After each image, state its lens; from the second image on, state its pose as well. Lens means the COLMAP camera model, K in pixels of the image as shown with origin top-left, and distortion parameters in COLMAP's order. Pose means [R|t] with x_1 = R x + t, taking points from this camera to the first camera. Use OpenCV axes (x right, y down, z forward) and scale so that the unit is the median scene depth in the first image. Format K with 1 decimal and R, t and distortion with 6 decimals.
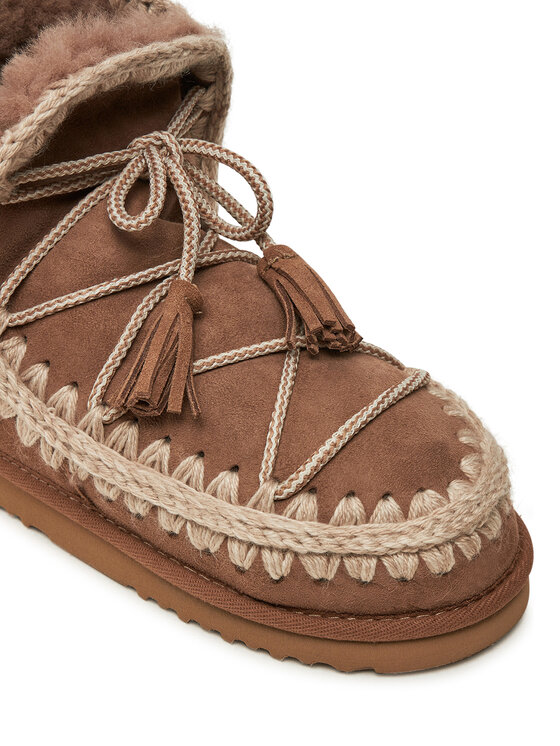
lens RADIAL K [[2141.0, 0, 280.0], [0, 2141.0, 373.0], [0, 0, 1]] dist [-0.051120, -0.212961]
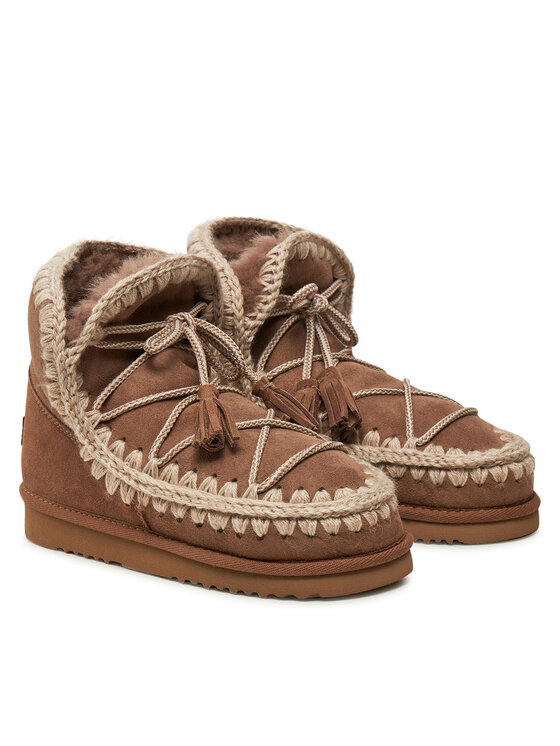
lens RADIAL K [[2681.0, 0, 280.0], [0, 2681.0, 373.0], [0, 0, 1]] dist [-0.029726, 0.296686]
pose [[0.999303, -0.036424, 0.008123, 0.001422], [0.037068, 0.943601, -0.329004, 0.682117], [0.004319, 0.329076, 0.944294, -1.095291]]
